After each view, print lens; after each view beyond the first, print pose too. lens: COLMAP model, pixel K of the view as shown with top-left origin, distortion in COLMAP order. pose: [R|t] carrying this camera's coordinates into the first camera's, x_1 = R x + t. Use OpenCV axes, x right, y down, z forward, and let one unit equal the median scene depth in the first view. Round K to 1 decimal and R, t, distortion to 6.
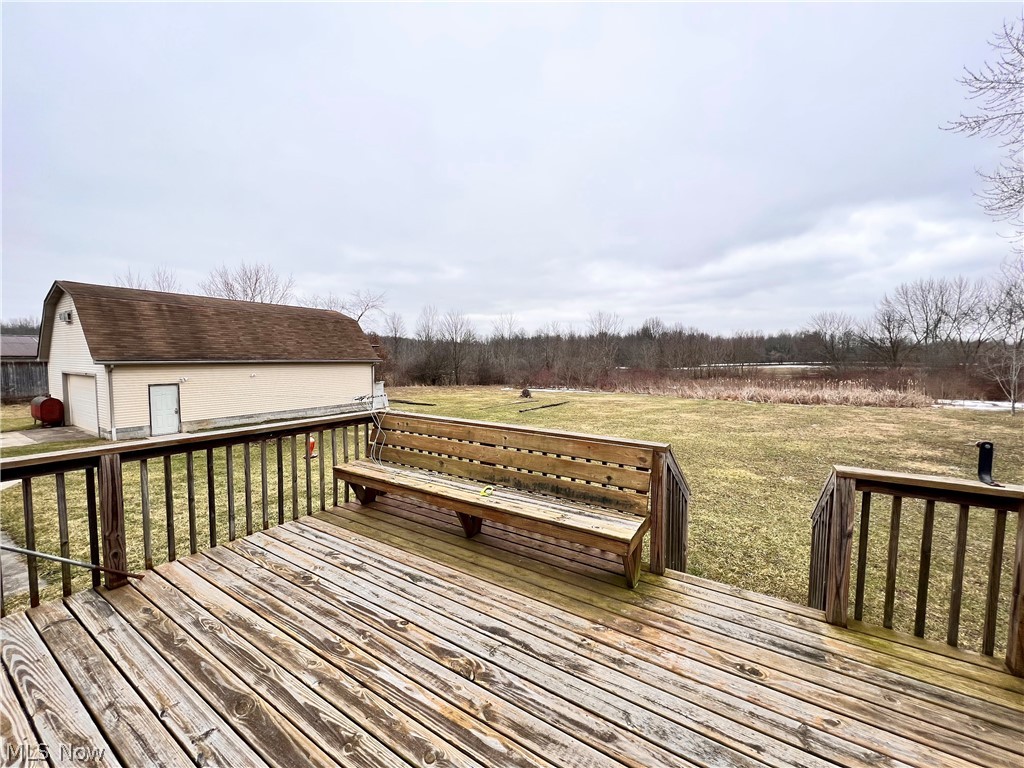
lens RADIAL K [[406.1, 0, 513.2], [0, 406.1, 384.3], [0, 0, 1]] dist [-0.001473, 0.000148]
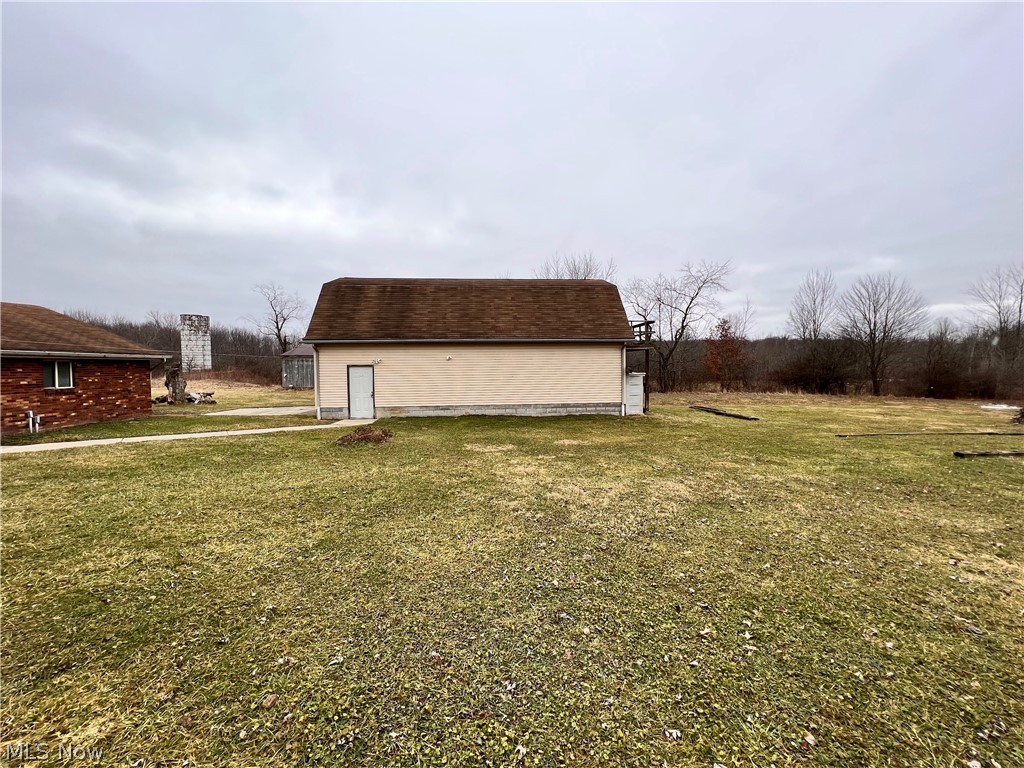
lens RADIAL K [[406.1, 0, 512.8], [0, 406.1, 381.2], [0, 0, 1]] dist [-0.001473, 0.000148]
pose [[0.592531, 0.016692, -0.805374, 0.108731], [-0.040257, 0.999150, -0.008909, 0.029991], [0.804541, 0.037701, 0.592699, 0.696781]]
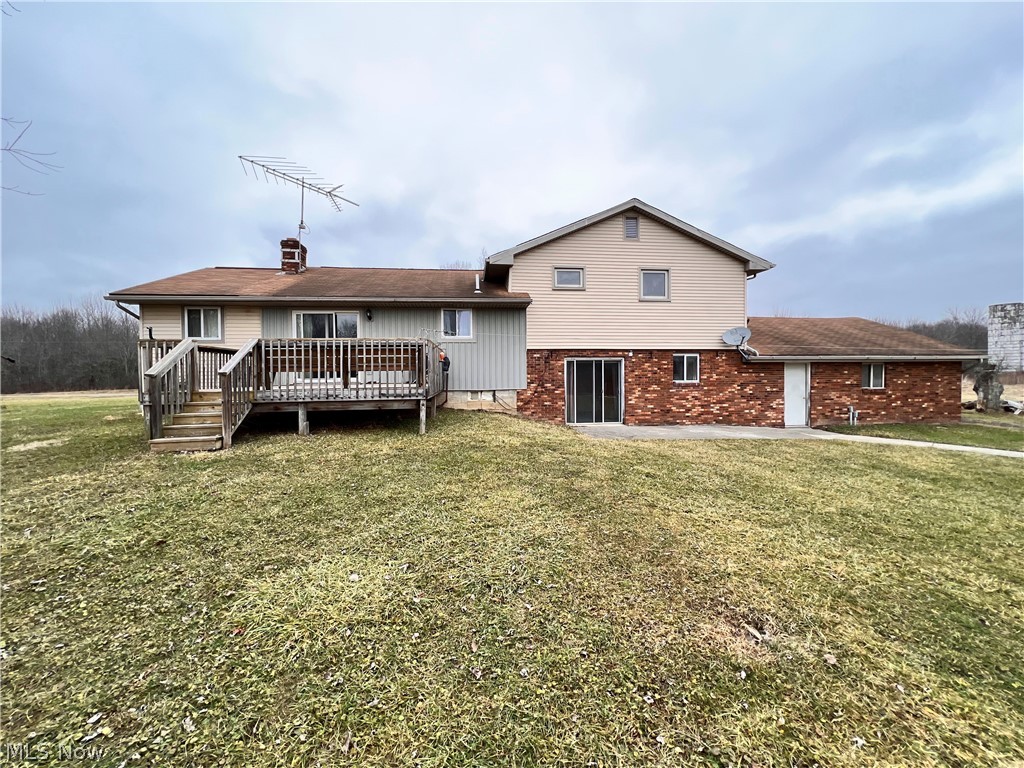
lens RADIAL K [[406.1, 0, 508.5], [0, 406.1, 376.5], [0, 0, 1]] dist [-0.001473, 0.000148]
pose [[-0.782218, 0.001640, -0.623003, 0.140293], [-0.039413, 0.997863, 0.052112, 0.036342], [0.621757, 0.065318, -0.780482, 0.532822]]
